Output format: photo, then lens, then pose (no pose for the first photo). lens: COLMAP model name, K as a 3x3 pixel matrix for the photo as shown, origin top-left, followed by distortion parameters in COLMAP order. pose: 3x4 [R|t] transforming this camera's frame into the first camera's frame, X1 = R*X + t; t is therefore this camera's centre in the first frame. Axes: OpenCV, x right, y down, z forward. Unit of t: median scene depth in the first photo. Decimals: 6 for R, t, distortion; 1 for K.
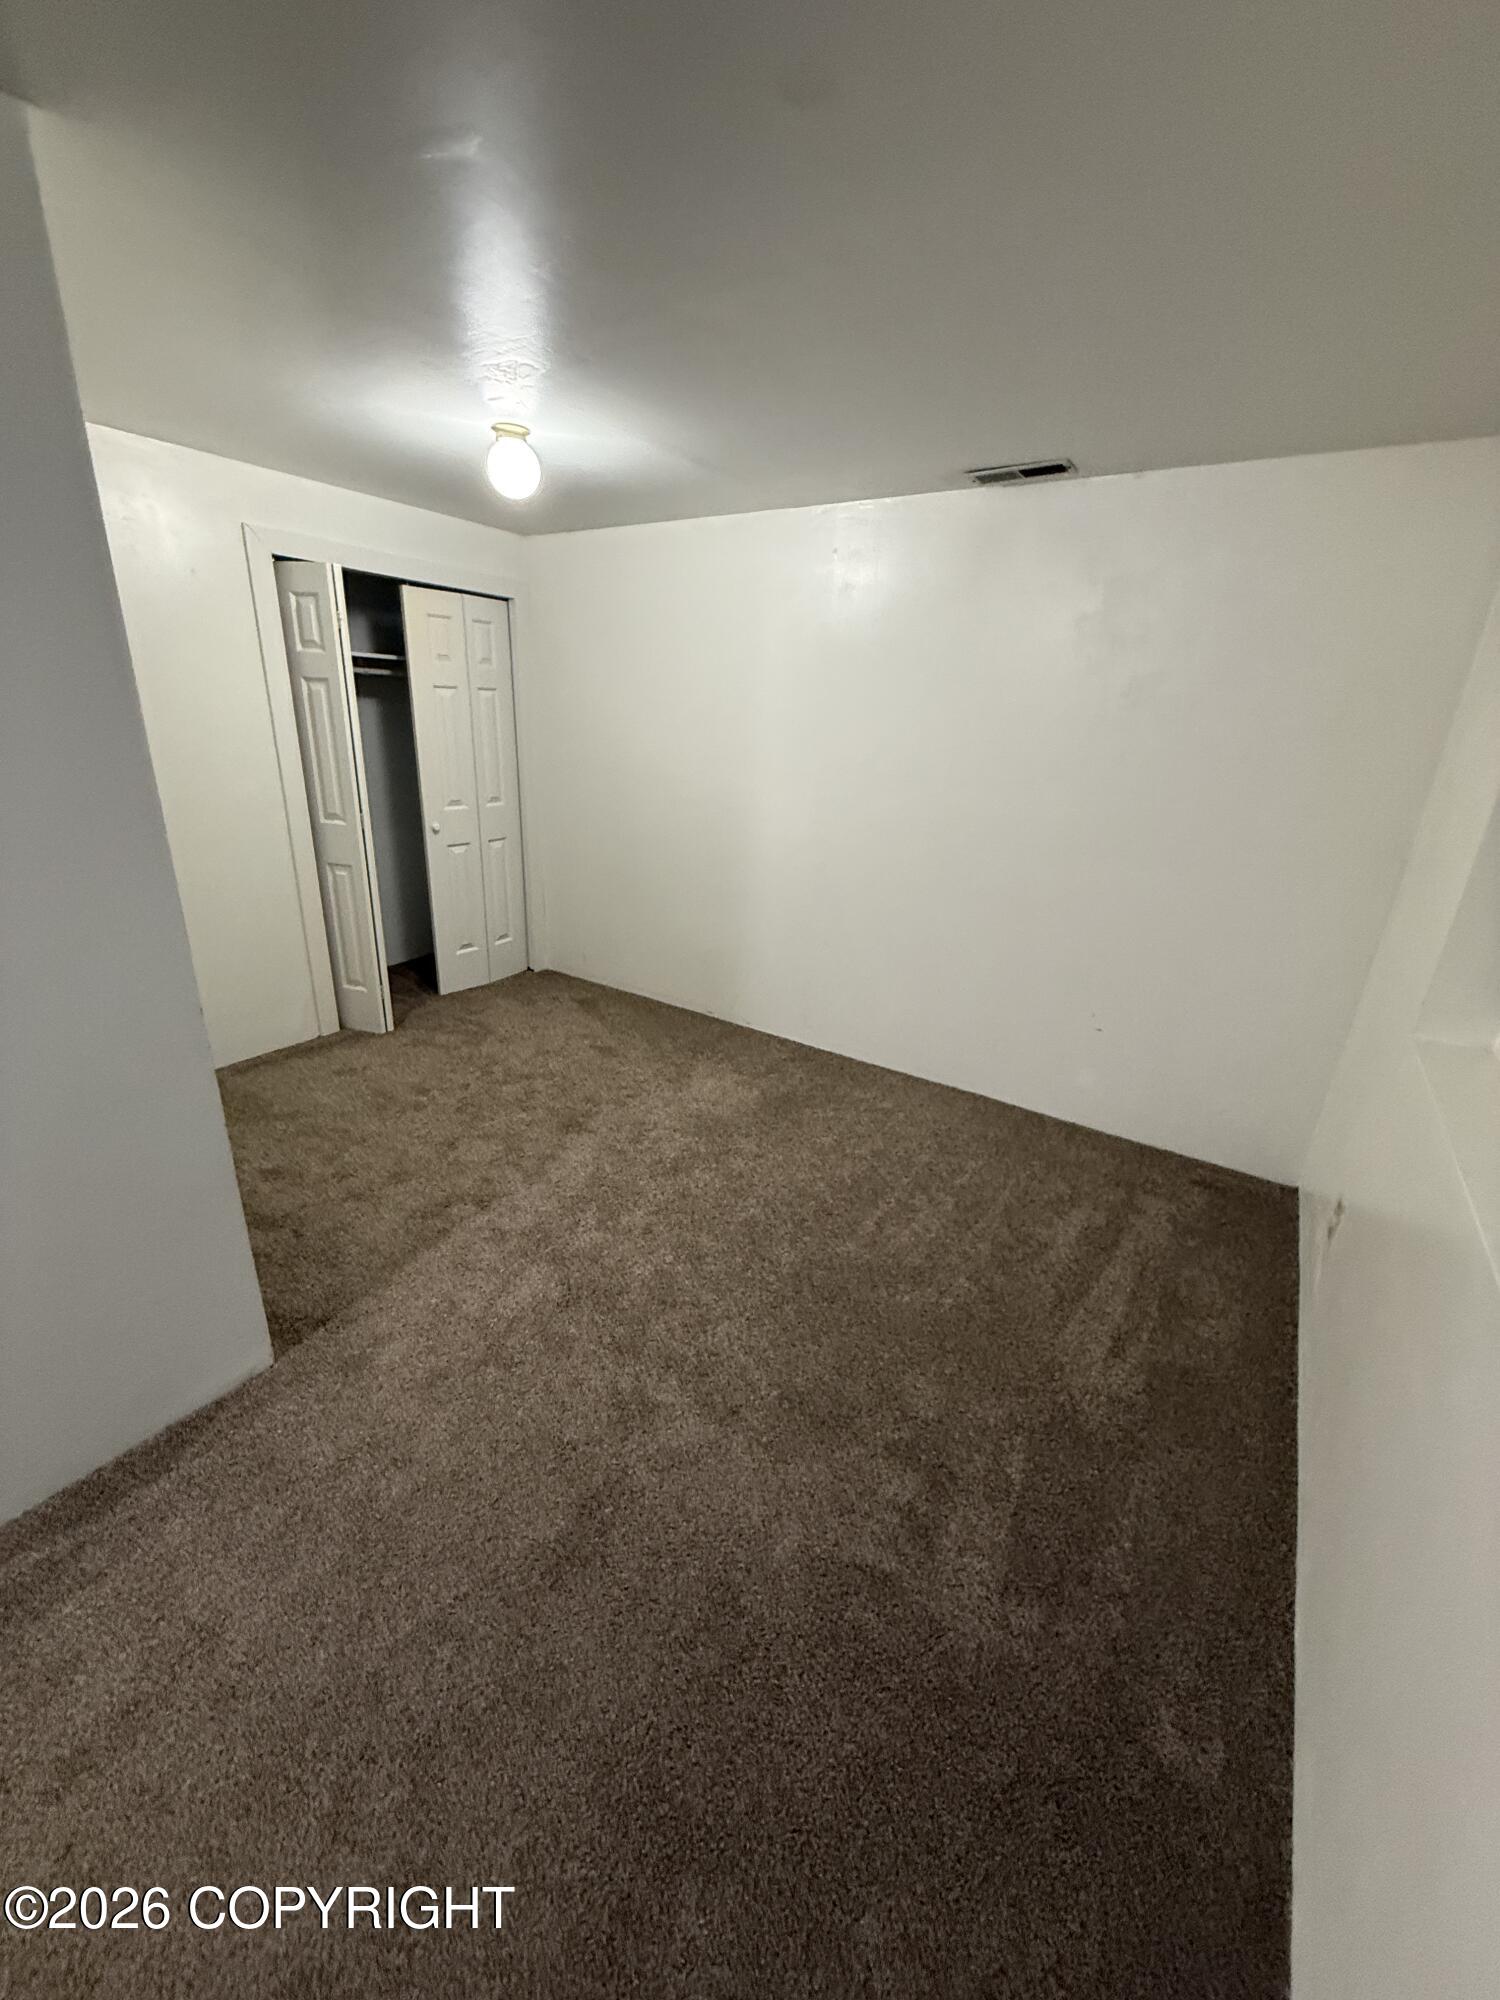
lens RADIAL K [[795.0, 0, 756.4], [0, 795.0, 998.1], [0, 0, 1]] dist [-0.003640, 0.000252]
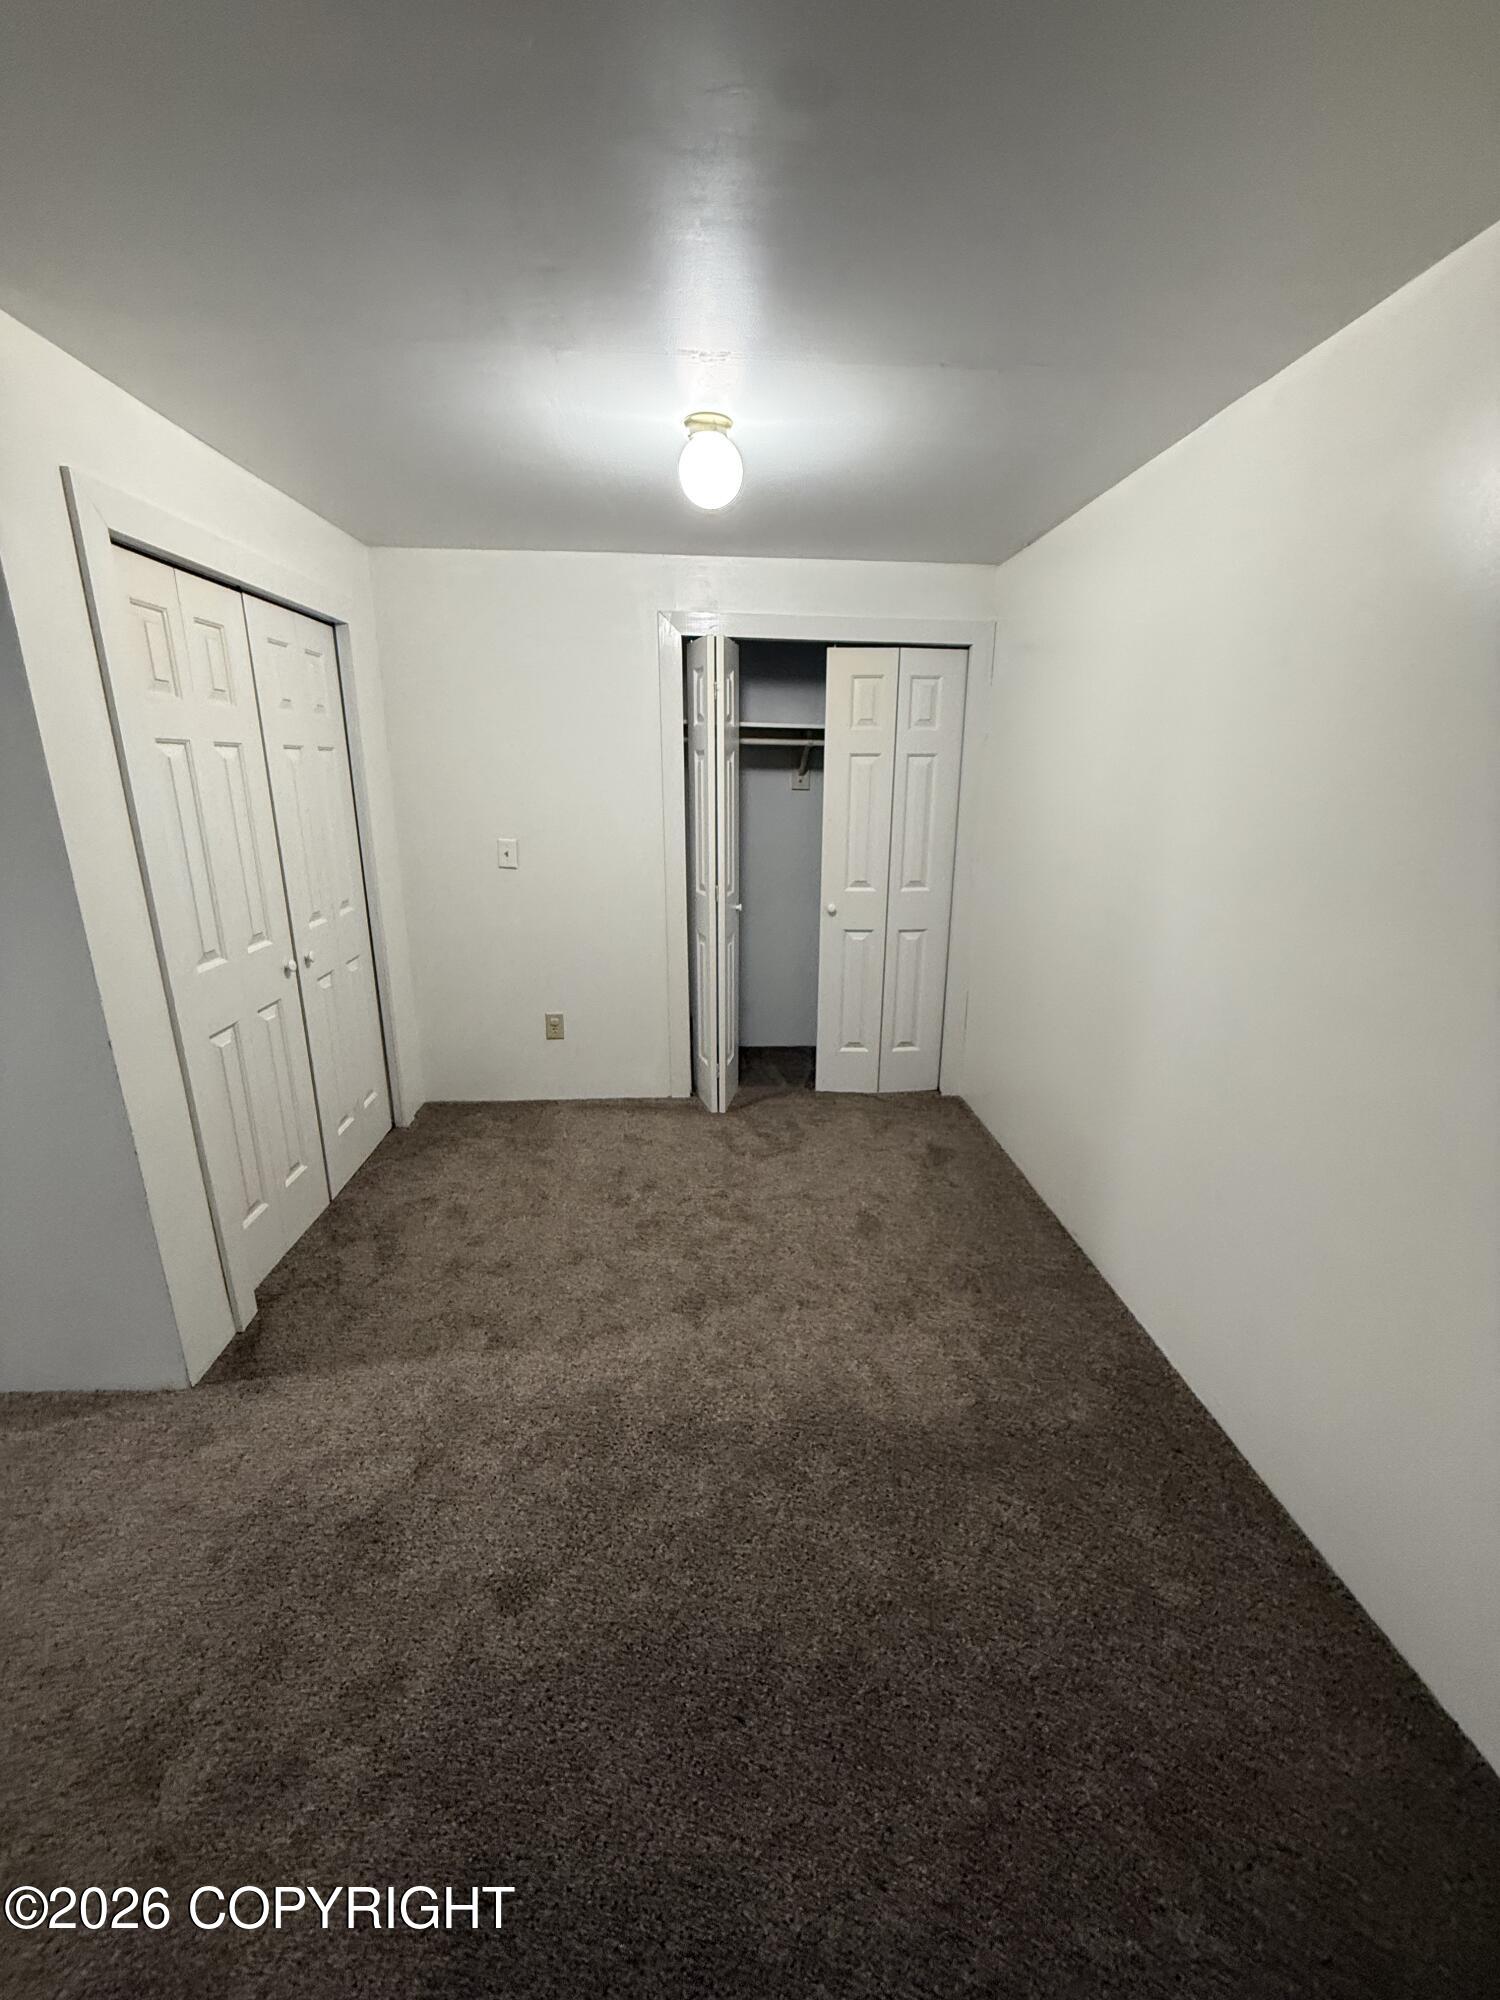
lens RADIAL K [[795.0, 0, 749.6], [0, 795.0, 1000.7], [0, 0, 1]] dist [-0.003640, 0.000252]
pose [[0.591633, 0.186773, -0.784275, 0.292368], [-0.257004, 0.965735, 0.036111, -0.137814], [0.764146, 0.180198, 0.619362, 0.437883]]
